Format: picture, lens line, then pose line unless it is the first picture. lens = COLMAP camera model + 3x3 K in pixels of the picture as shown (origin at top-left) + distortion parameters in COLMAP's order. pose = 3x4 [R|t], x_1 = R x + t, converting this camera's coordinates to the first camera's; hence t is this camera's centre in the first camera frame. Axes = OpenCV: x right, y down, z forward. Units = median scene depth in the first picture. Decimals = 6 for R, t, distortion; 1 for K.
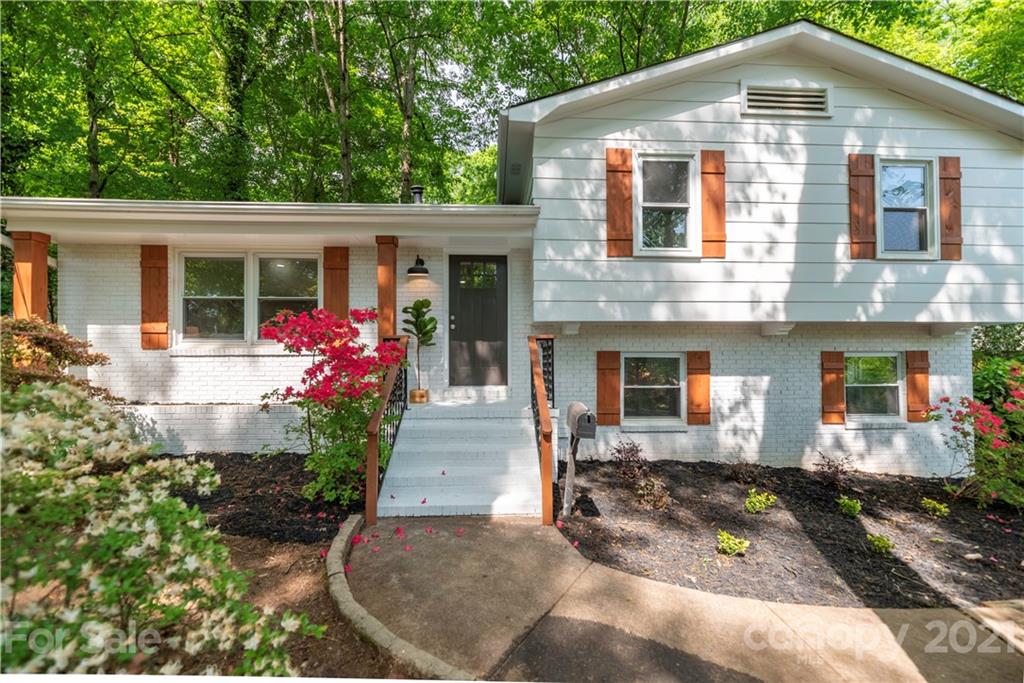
lens RADIAL K [[420.6, 0, 519.5], [0, 420.6, 343.3], [0, 0, 1]] dist [-0.000054, -0.000167]
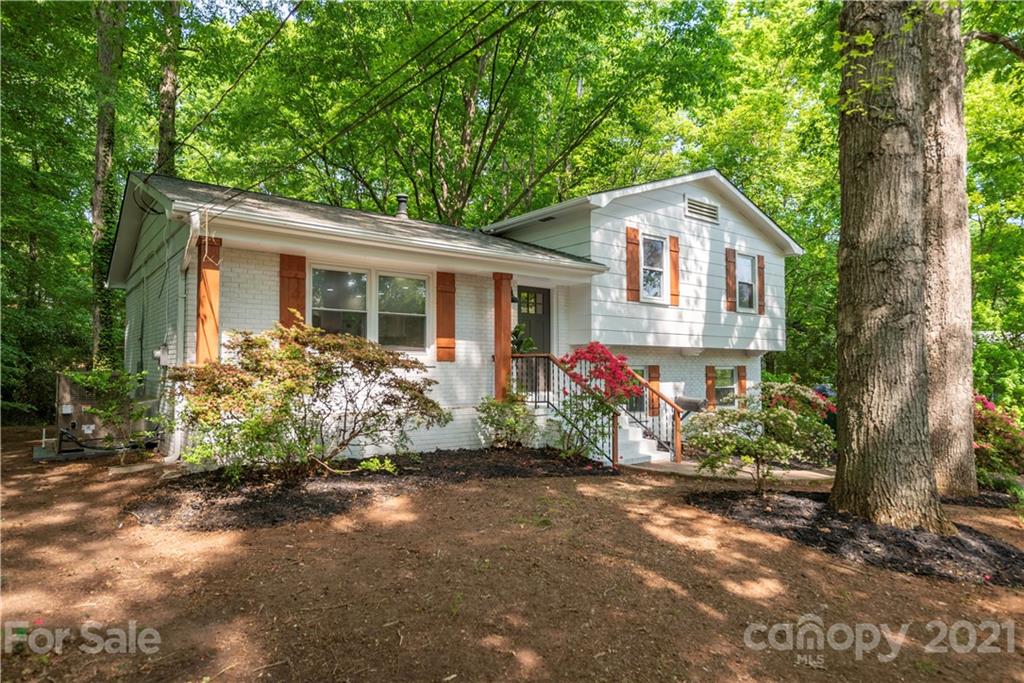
lens RADIAL K [[598.2, 0, 512.0], [0, 598.2, 341.5], [0, 0, 1]] dist [-0.002693, -0.000186]
pose [[0.823596, 0.029423, 0.566413, -1.257281], [-0.019763, 0.999536, -0.023187, -0.006077], [-0.566832, 0.007903, 0.823795, -0.473332]]
